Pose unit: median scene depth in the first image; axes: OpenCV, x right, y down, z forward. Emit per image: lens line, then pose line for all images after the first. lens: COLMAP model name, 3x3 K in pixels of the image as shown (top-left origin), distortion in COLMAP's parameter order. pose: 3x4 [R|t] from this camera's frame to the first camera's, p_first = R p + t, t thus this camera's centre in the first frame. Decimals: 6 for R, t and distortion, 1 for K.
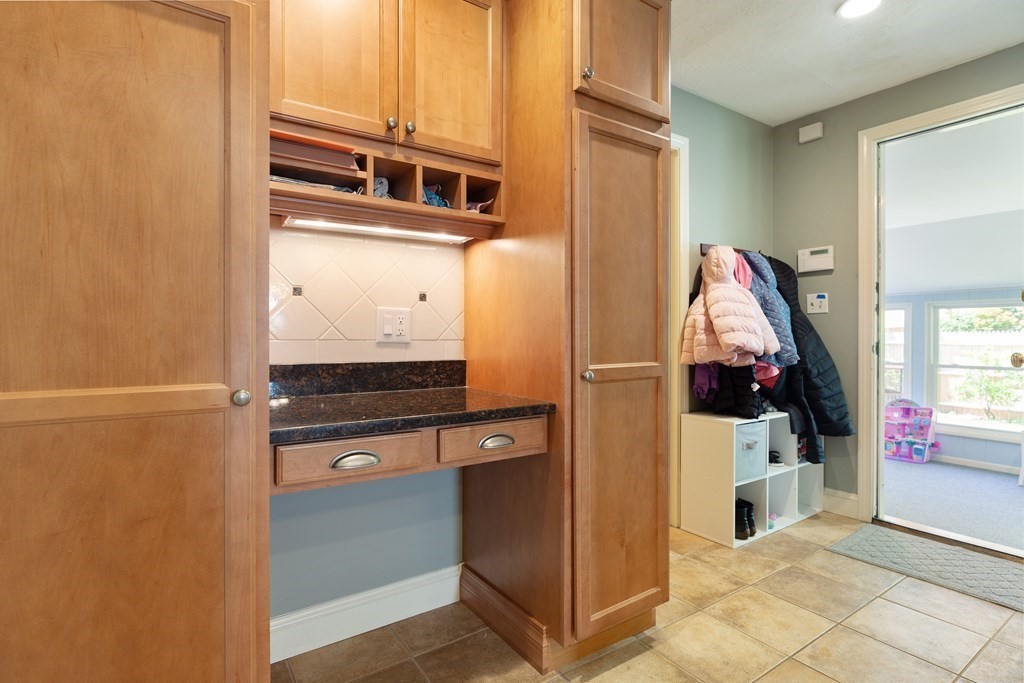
lens RADIAL K [[502.5, 0, 509.0], [0, 502.5, 337.6], [0, 0, 1]] dist [-0.004575, -0.000201]
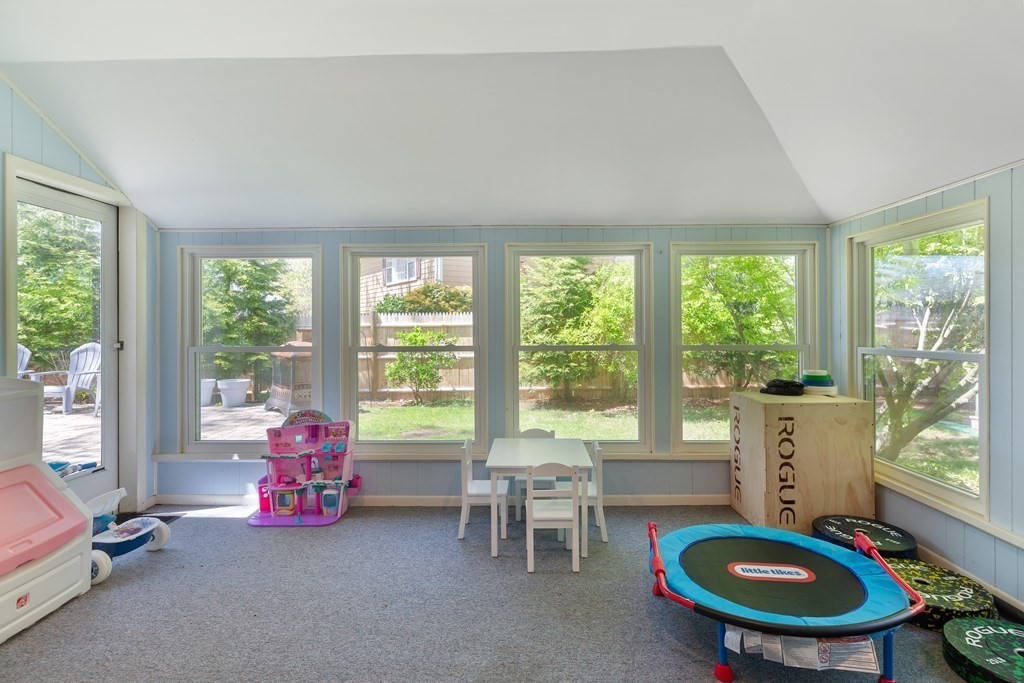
lens RADIAL K [[502.5, 0, 509.0], [0, 502.5, 337.6], [0, 0, 1]] dist [-0.004575, -0.000201]
pose [[0.582746, -0.021055, 0.812382, 0.463309], [0.006879, 0.999756, 0.020976, 0.030290], [-0.812626, -0.006635, 0.582748, 0.489066]]
